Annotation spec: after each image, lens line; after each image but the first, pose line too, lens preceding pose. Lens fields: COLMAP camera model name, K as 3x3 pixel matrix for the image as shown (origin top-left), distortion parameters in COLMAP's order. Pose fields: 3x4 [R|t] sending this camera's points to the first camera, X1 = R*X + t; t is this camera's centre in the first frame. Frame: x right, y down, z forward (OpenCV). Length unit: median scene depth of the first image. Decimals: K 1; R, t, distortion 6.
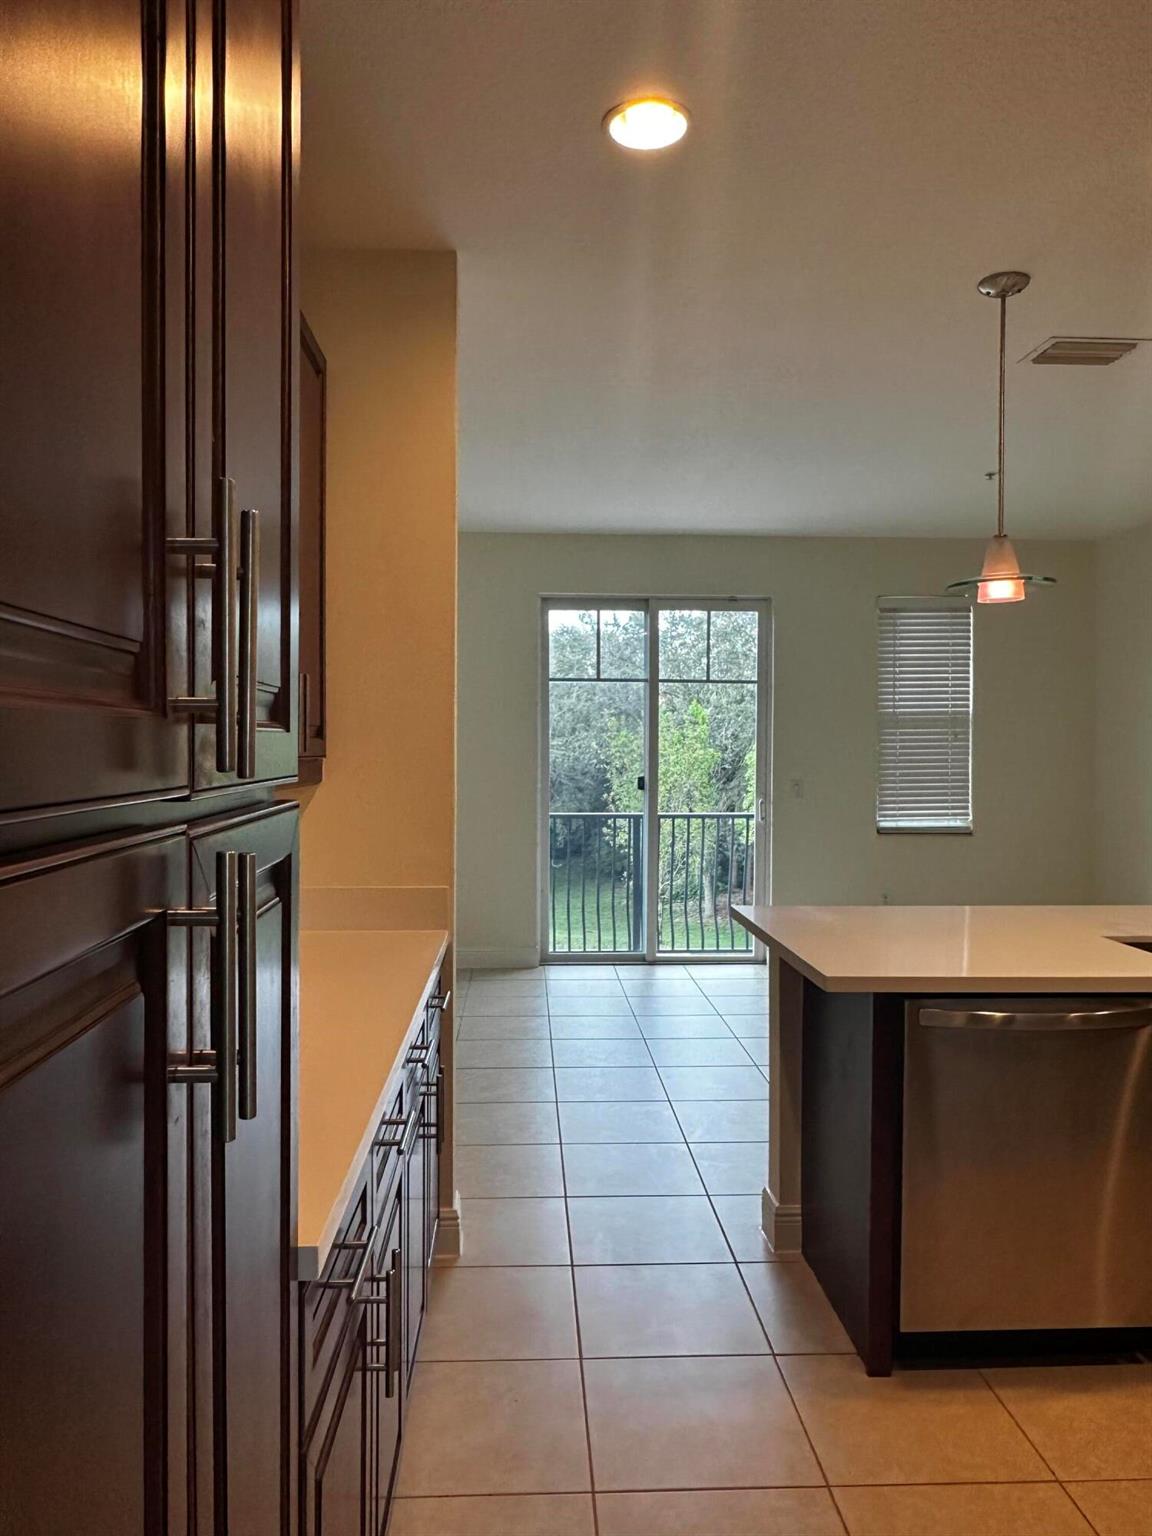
lens RADIAL K [[1064.3, 0, 571.0], [0, 1064.3, 762.5], [0, 0, 1]] dist [0.004586, -0.028767]
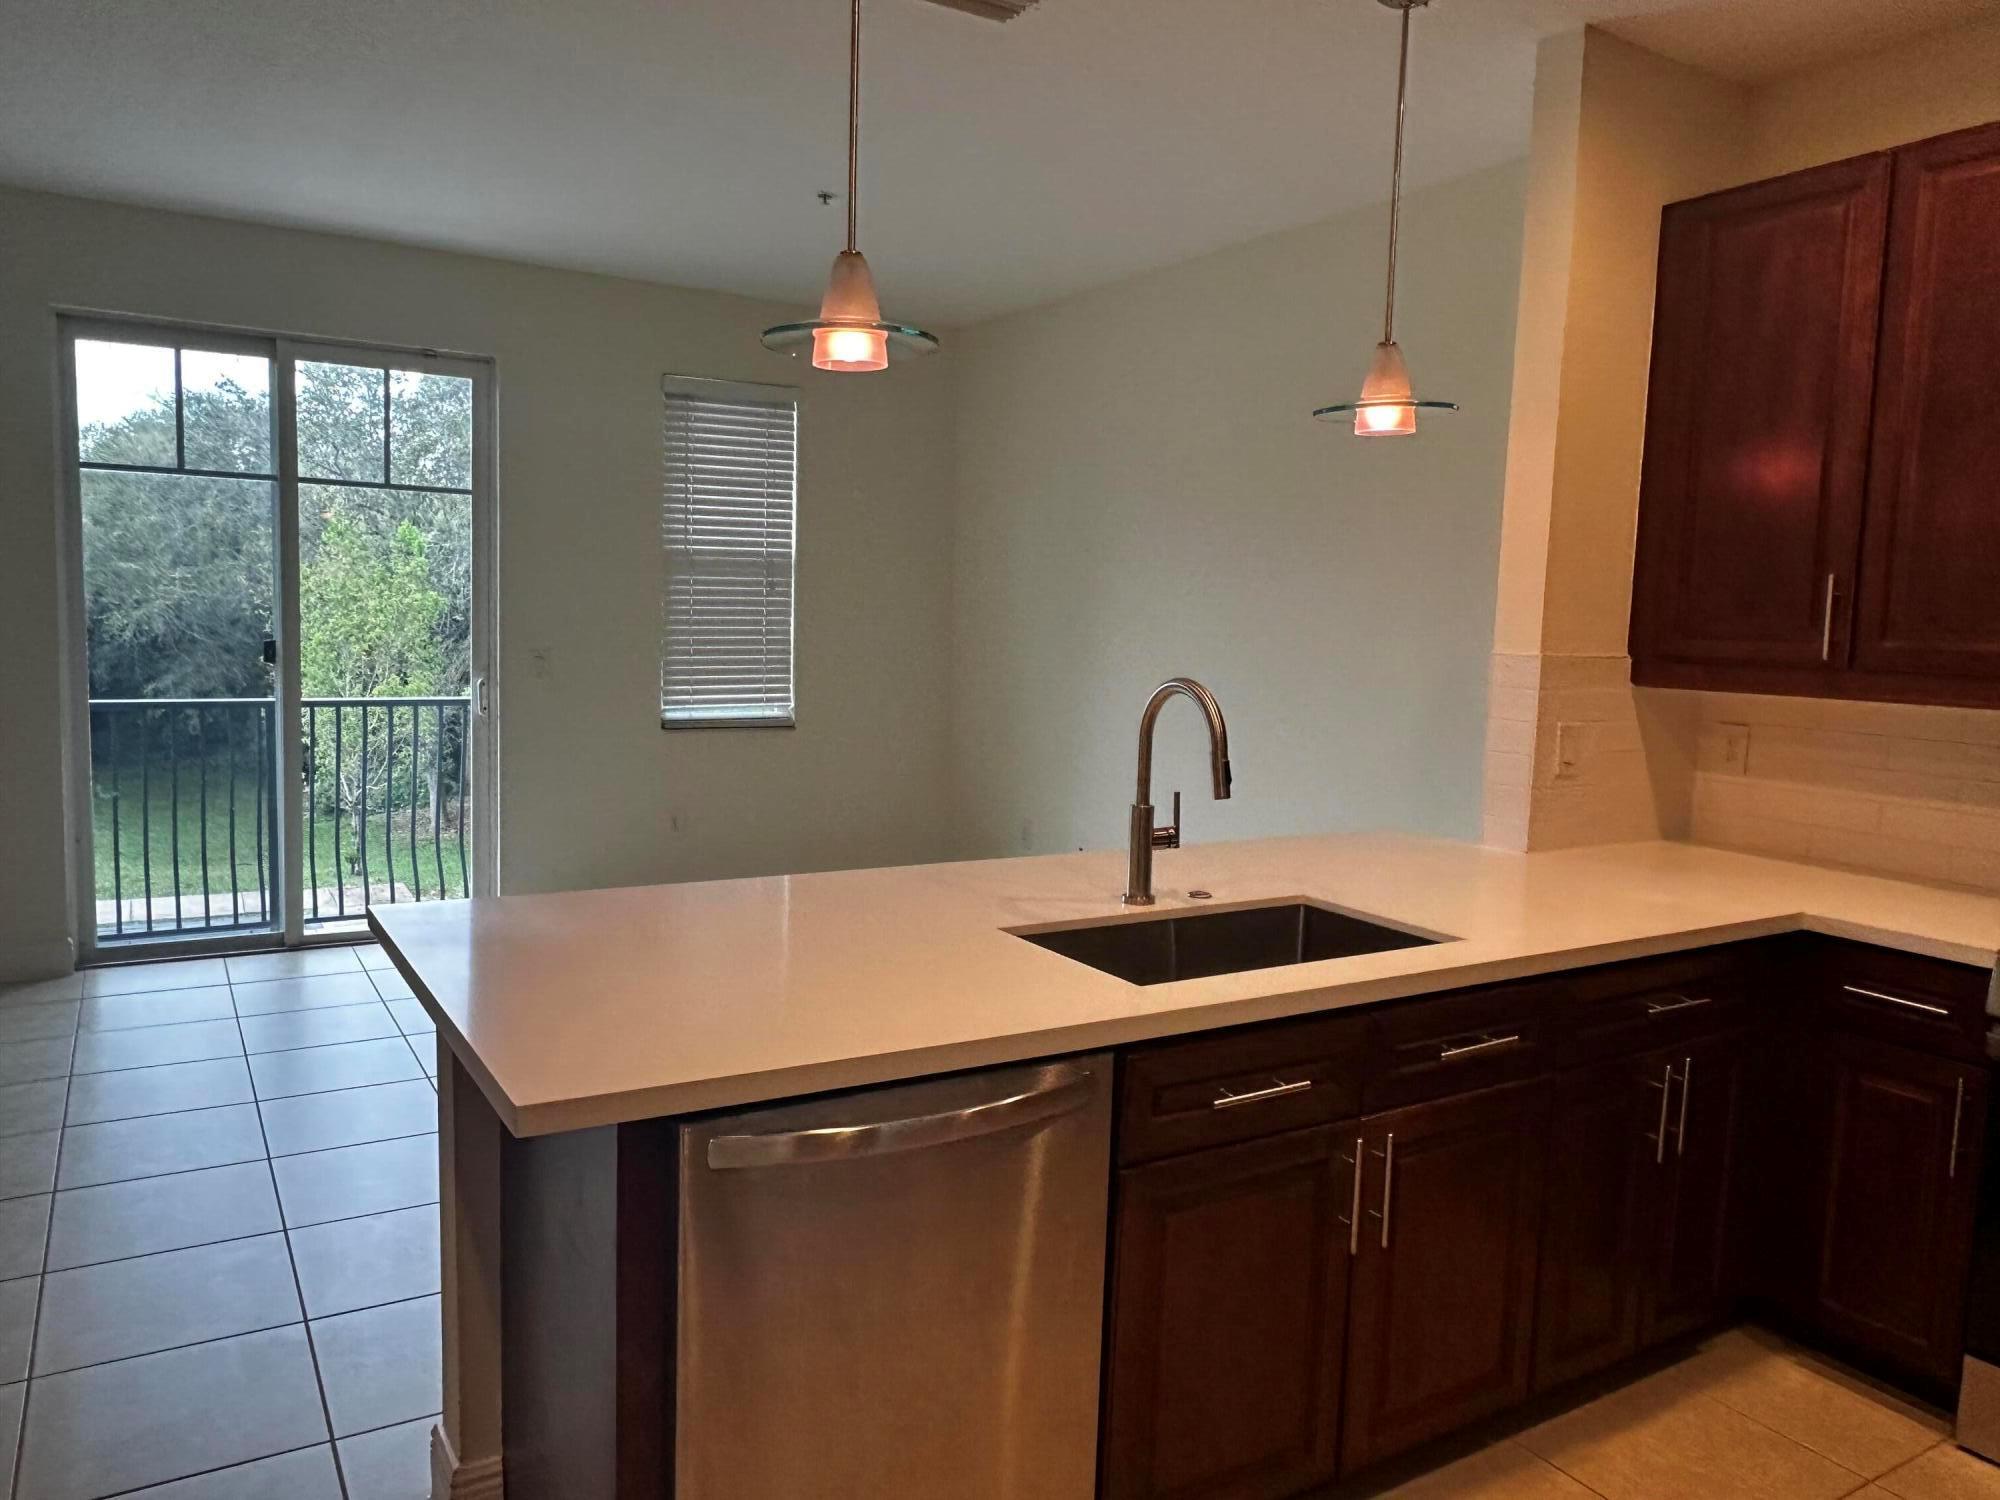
lens RADIAL K [[1385.9, 0, 1011.9], [0, 1385.9, 753.6], [0, 0, 1]] dist [0.004586, -0.028767]
pose [[0.868630, -0.028511, 0.494641, 0.042825], [-0.021325, 0.995266, 0.094815, -0.006245], [-0.495003, -0.092907, 0.863910, 0.120746]]
